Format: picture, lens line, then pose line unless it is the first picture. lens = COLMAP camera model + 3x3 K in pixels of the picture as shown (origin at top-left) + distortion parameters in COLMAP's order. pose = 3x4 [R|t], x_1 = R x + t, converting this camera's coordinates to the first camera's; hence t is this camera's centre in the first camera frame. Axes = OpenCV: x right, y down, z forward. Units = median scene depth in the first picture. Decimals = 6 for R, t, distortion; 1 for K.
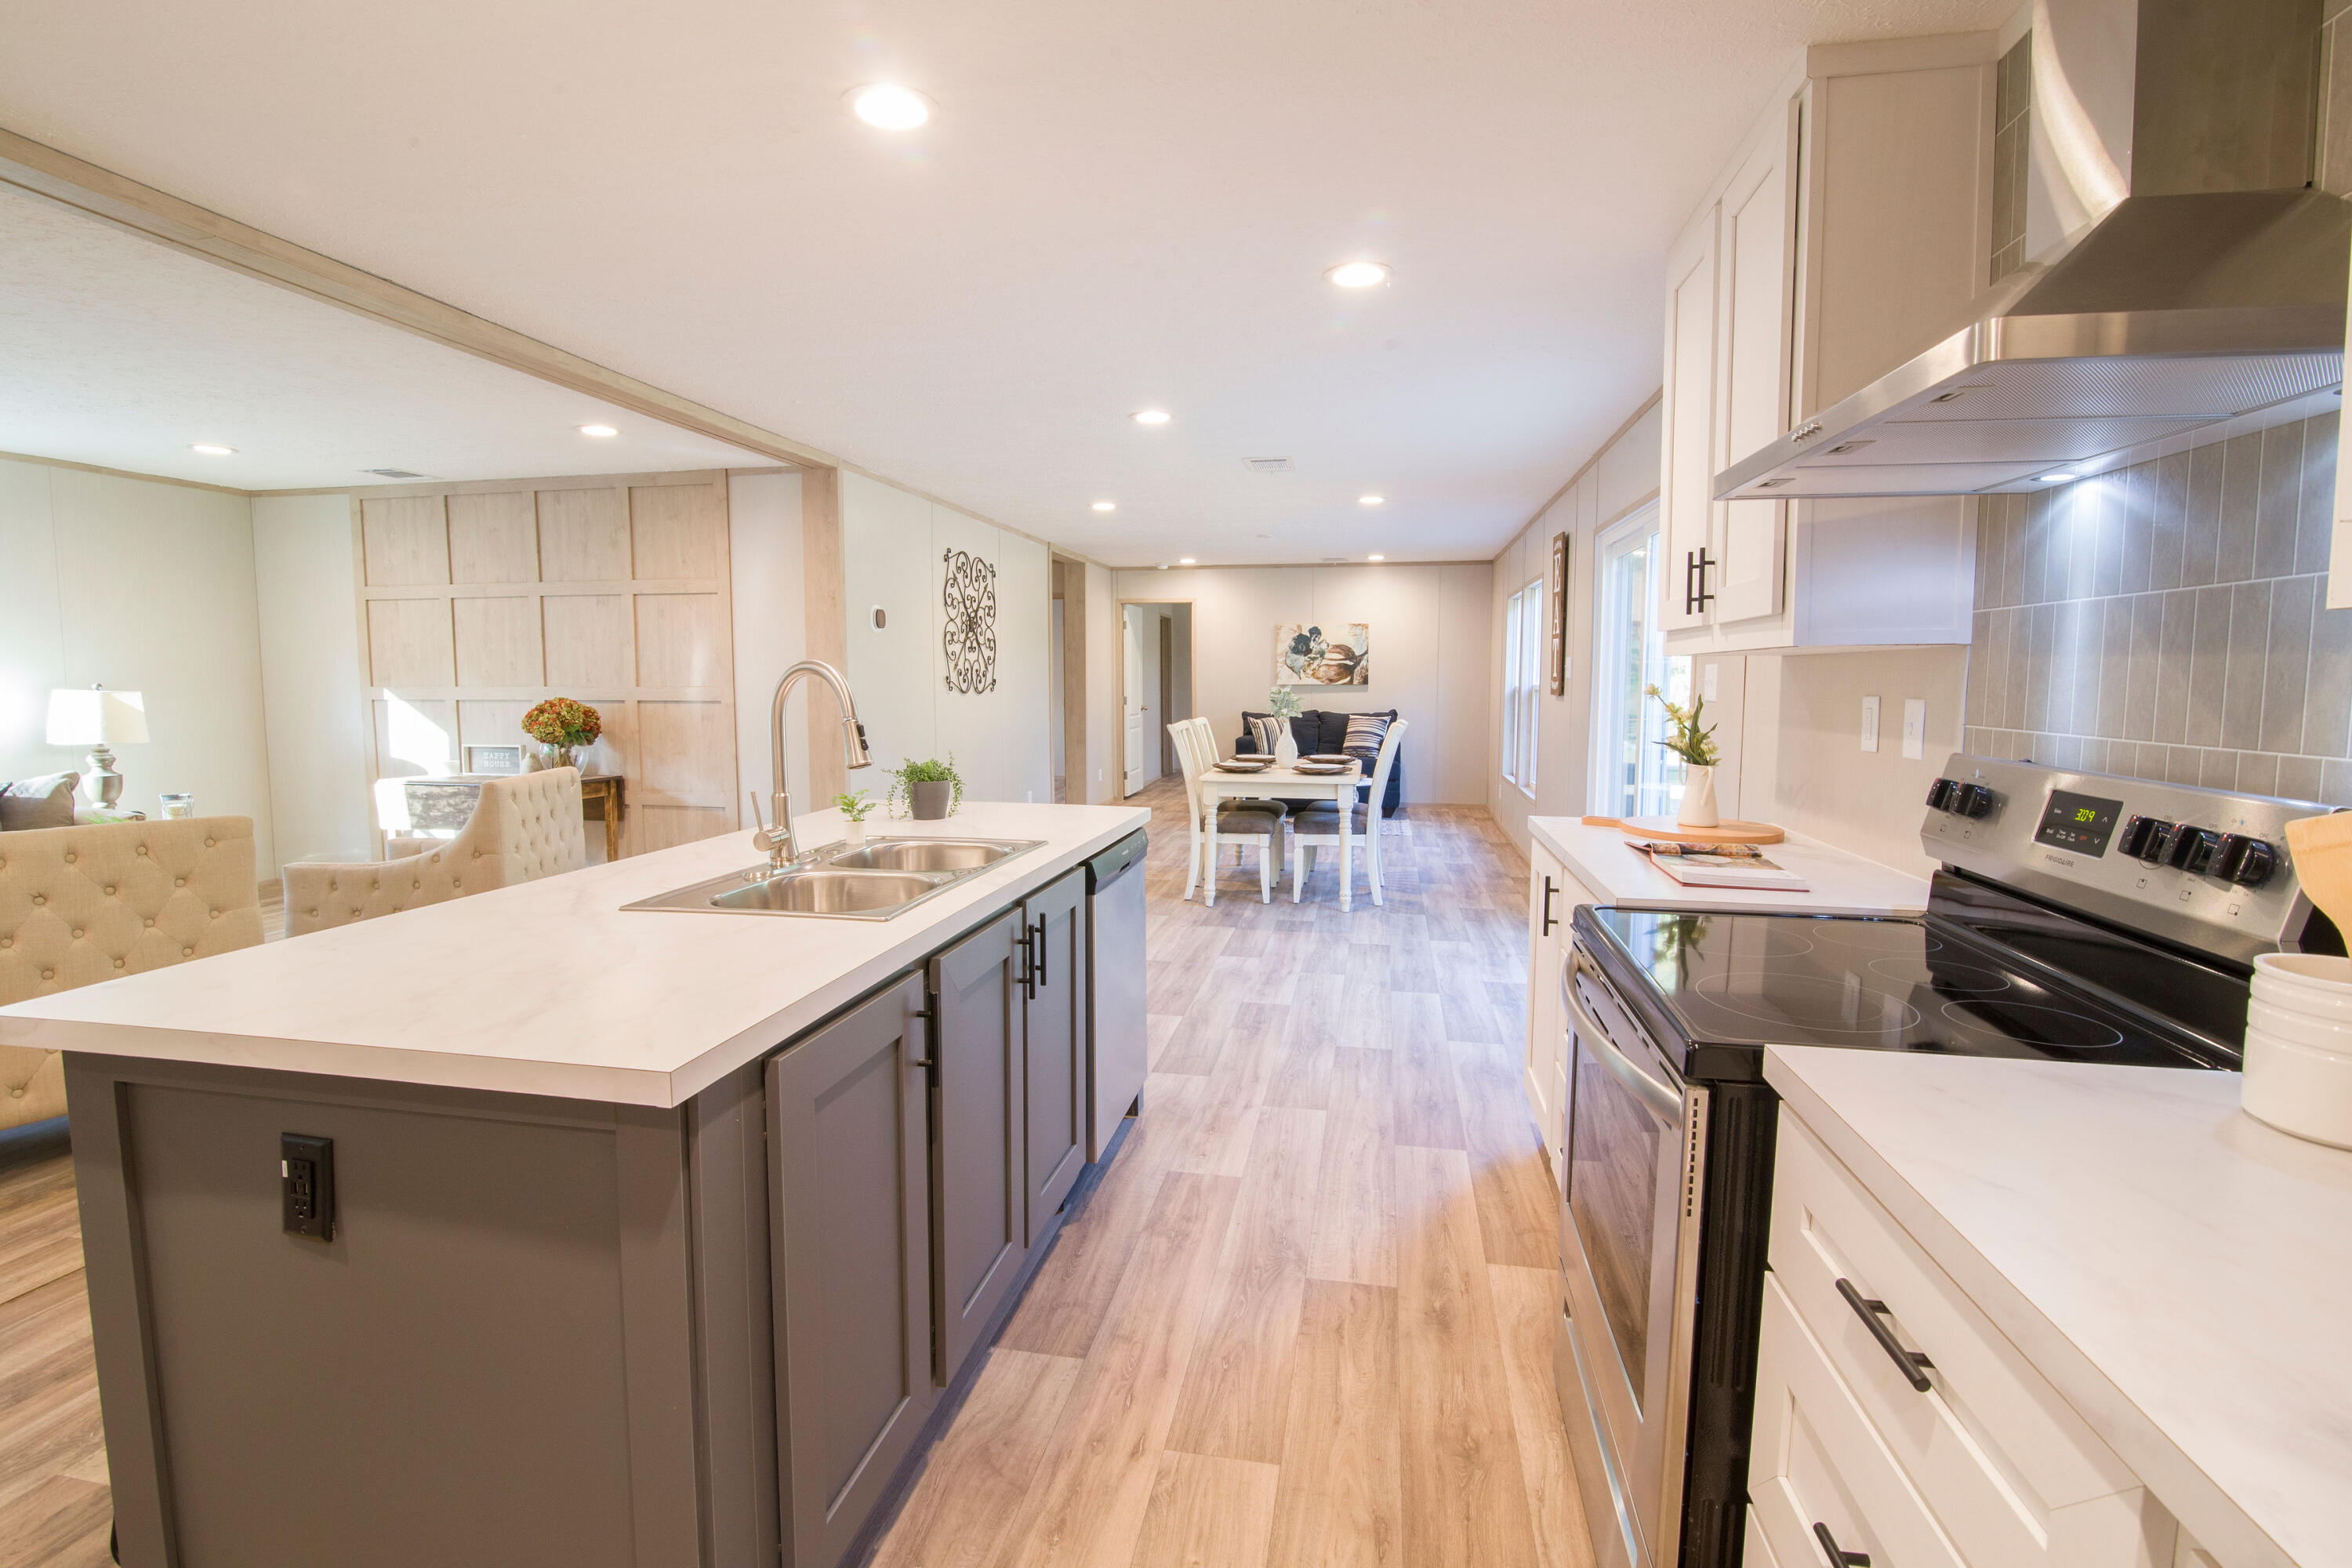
lens RADIAL K [[1096.0, 0, 1173.1], [0, 1096.0, 781.3], [0, 0, 1]] dist [-0.005447, -0.000289]
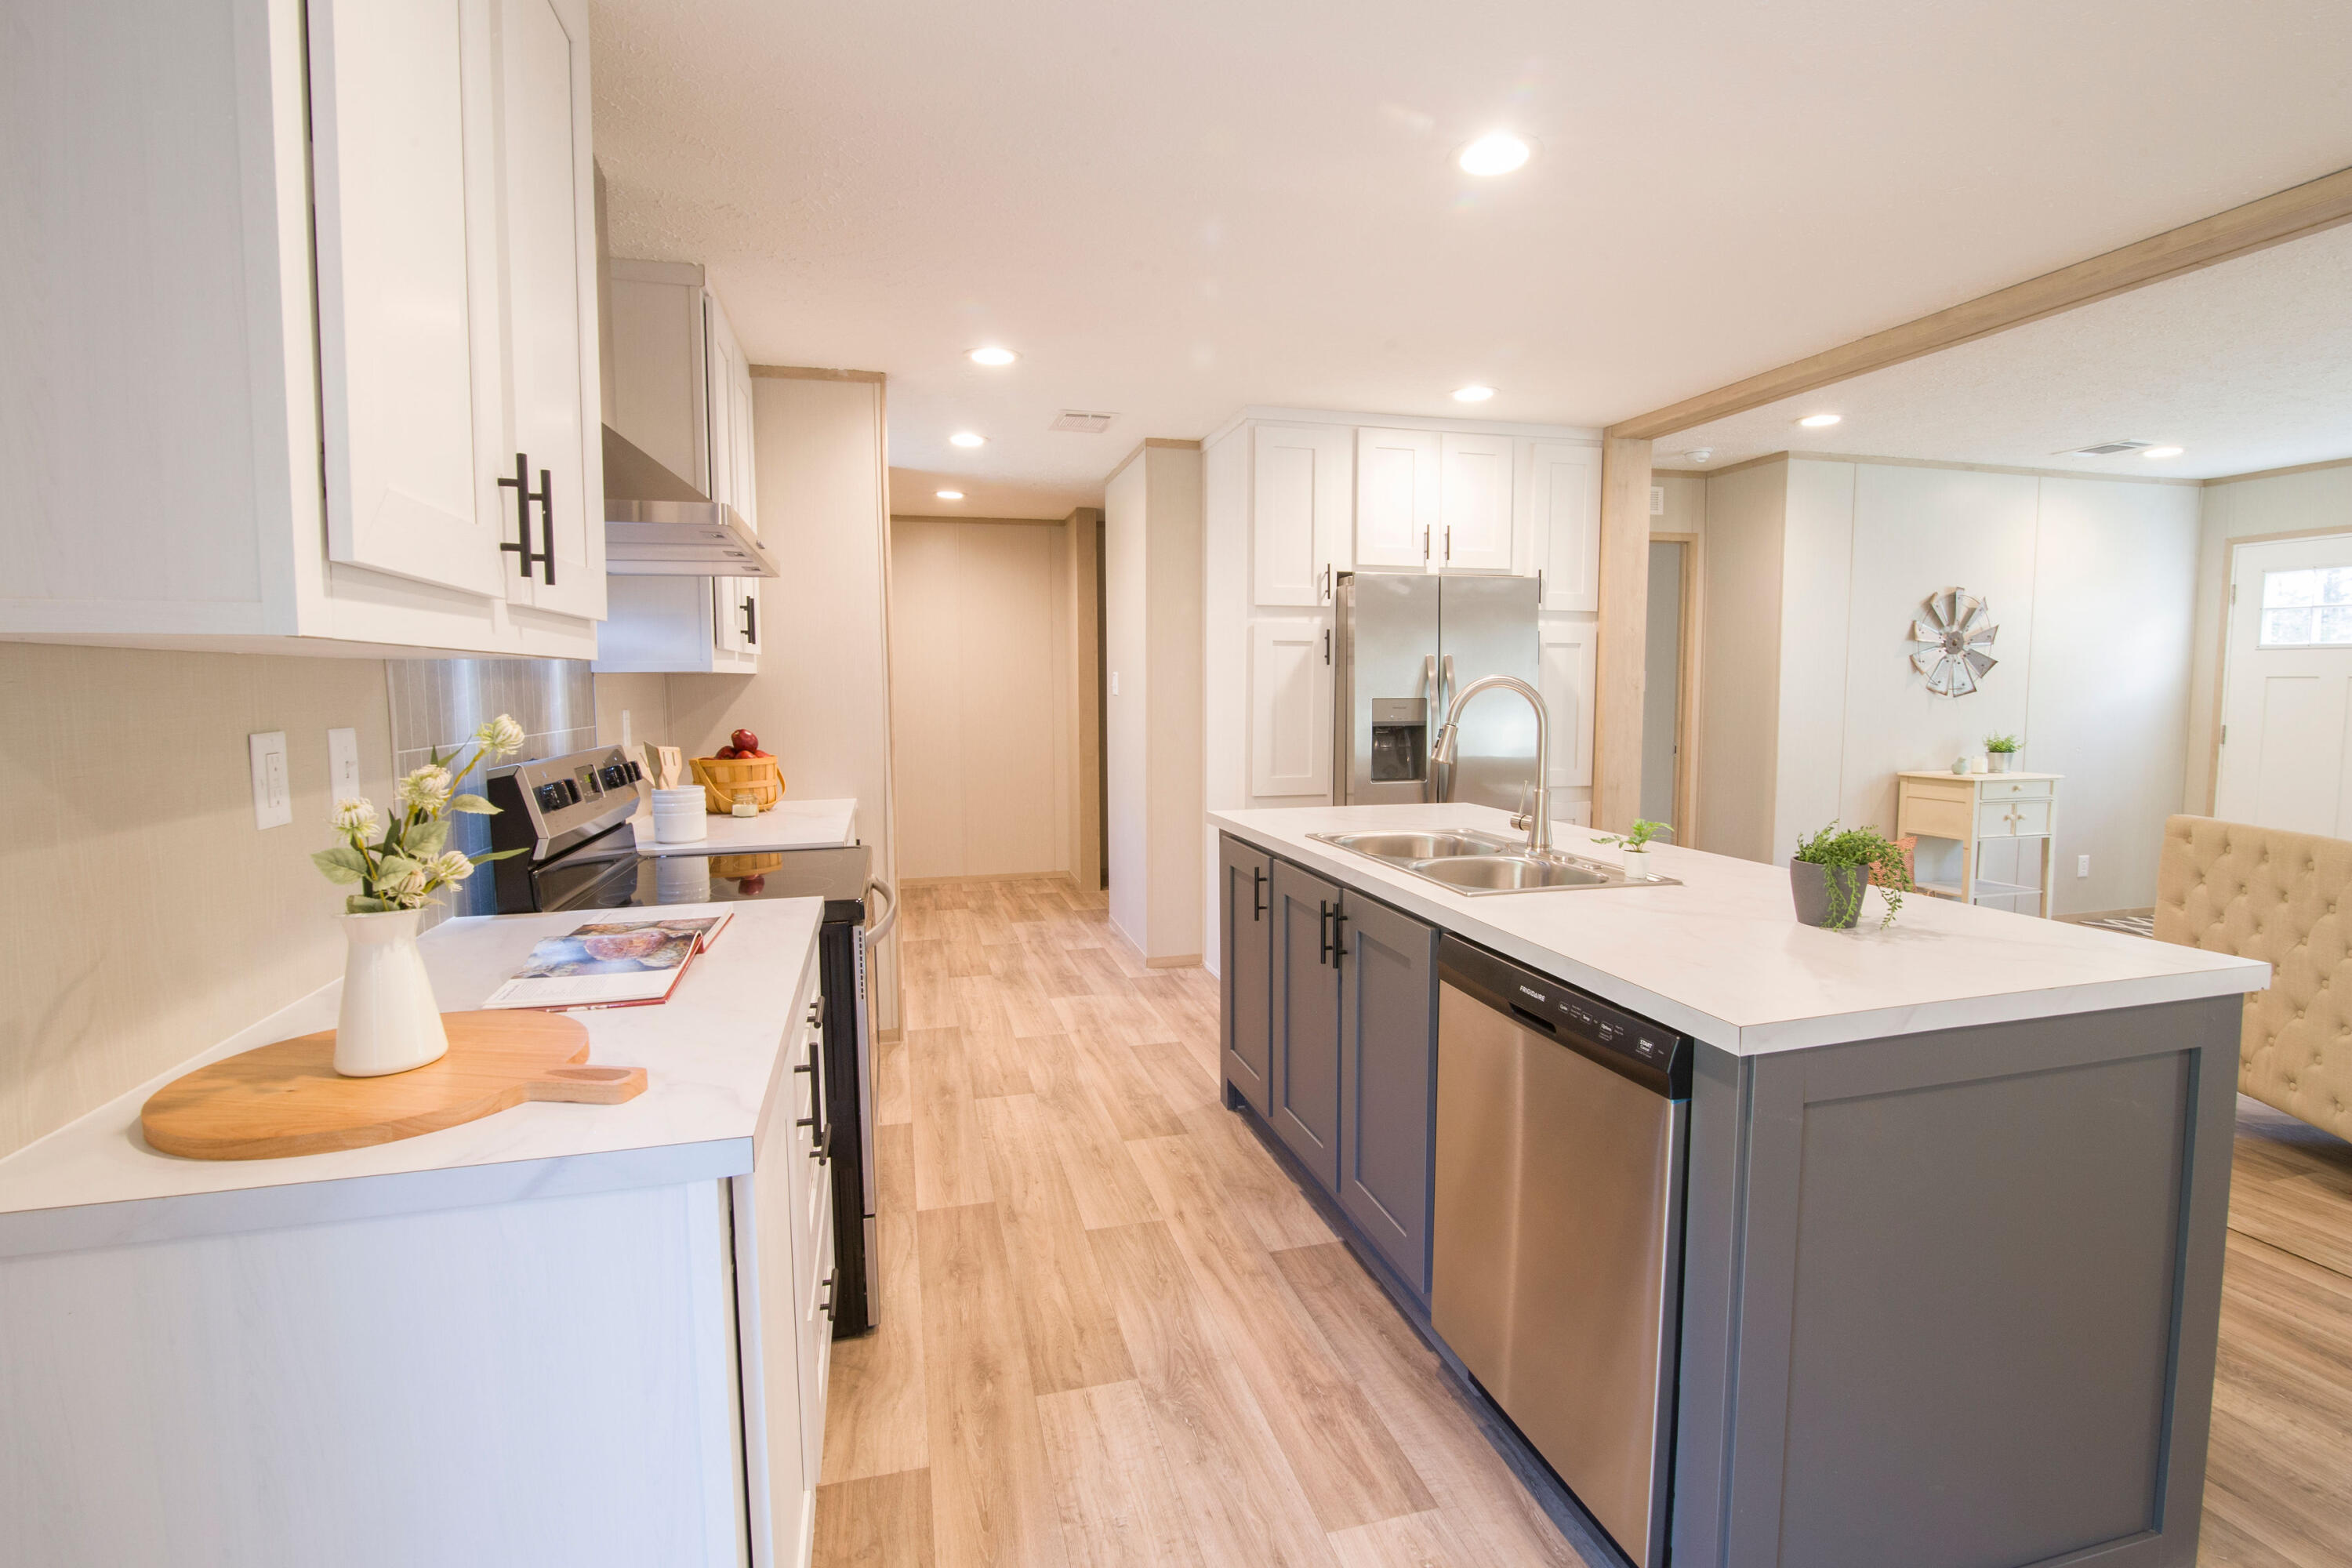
lens RADIAL K [[1096.0, 0, 1180.7], [0, 1096.0, 776.4], [0, 0, 1]] dist [-0.005447, -0.000289]
pose [[-0.901012, 0.039920, -0.431953, 0.586105], [-0.036759, 0.985149, 0.167720, -0.220221], [0.432233, 0.166996, -0.886164, 2.231800]]
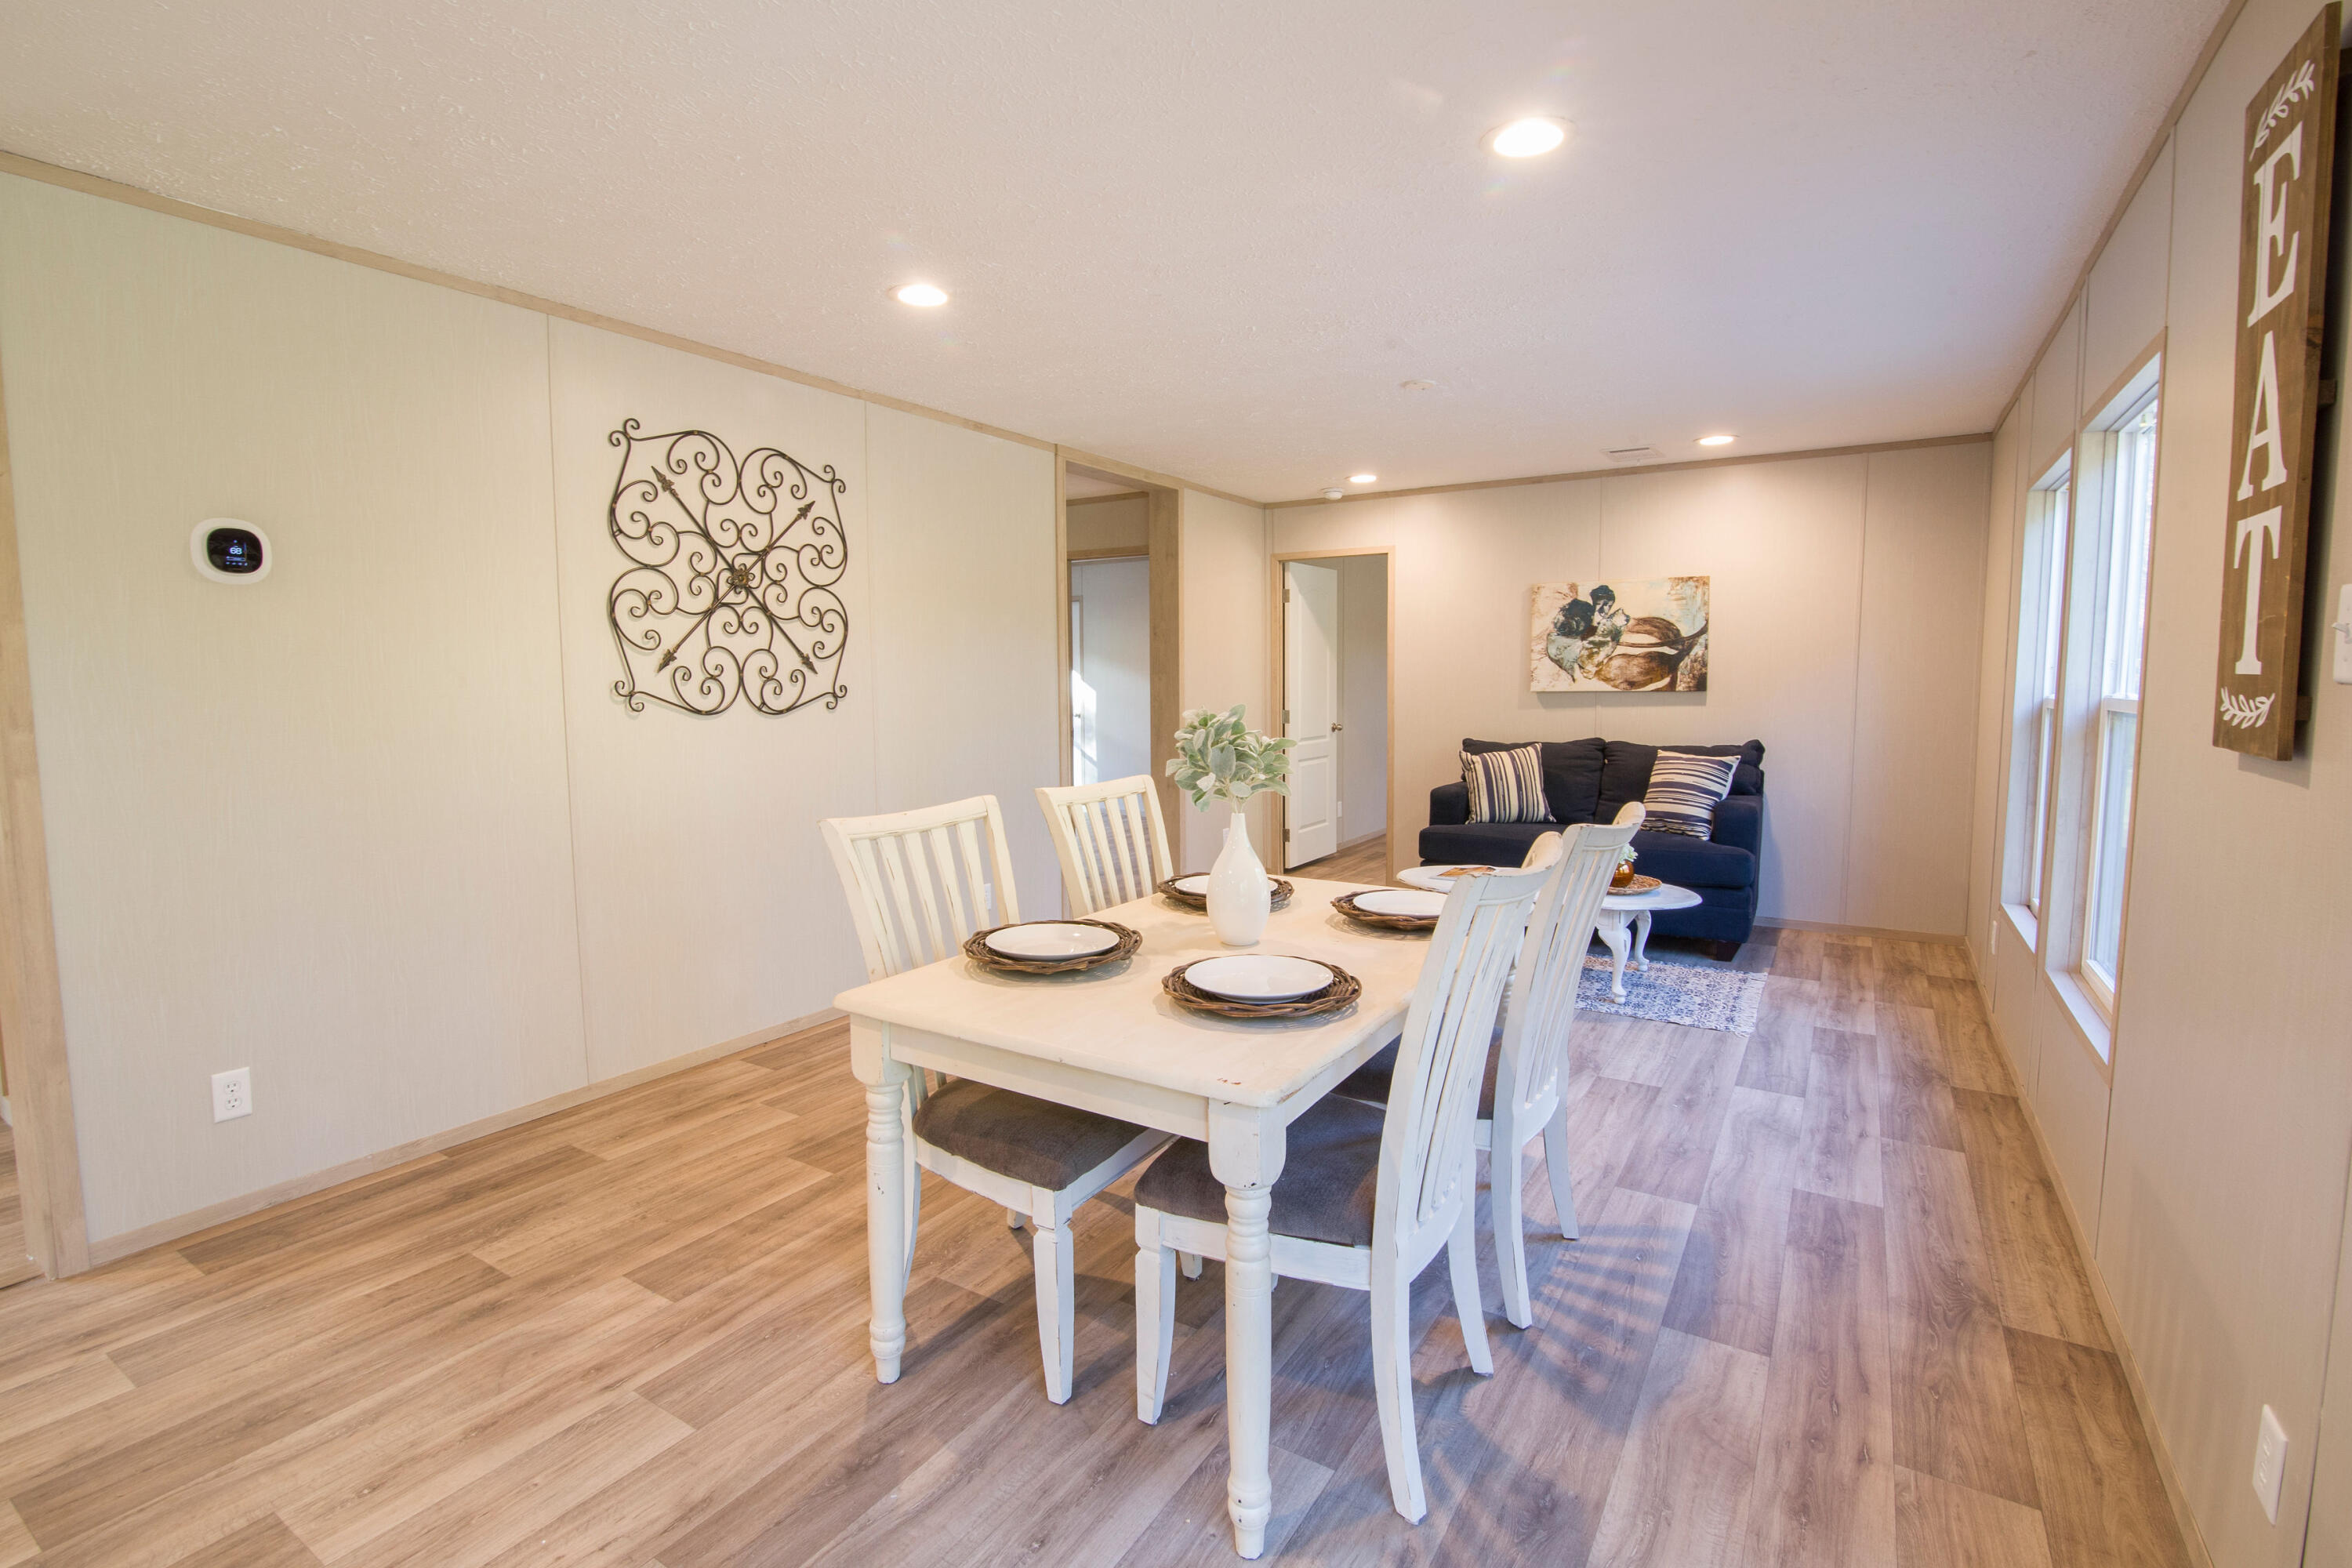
lens RADIAL K [[1096.0, 0, 1173.2], [0, 1096.0, 774.1], [0, 0, 1]] dist [-0.005447, -0.000289]
pose [[0.933405, 0.026248, -0.357864, 0.001001], [-0.028732, 0.999586, -0.001623, -0.000312], [0.357674, 0.011797, 0.933772, 0.003239]]
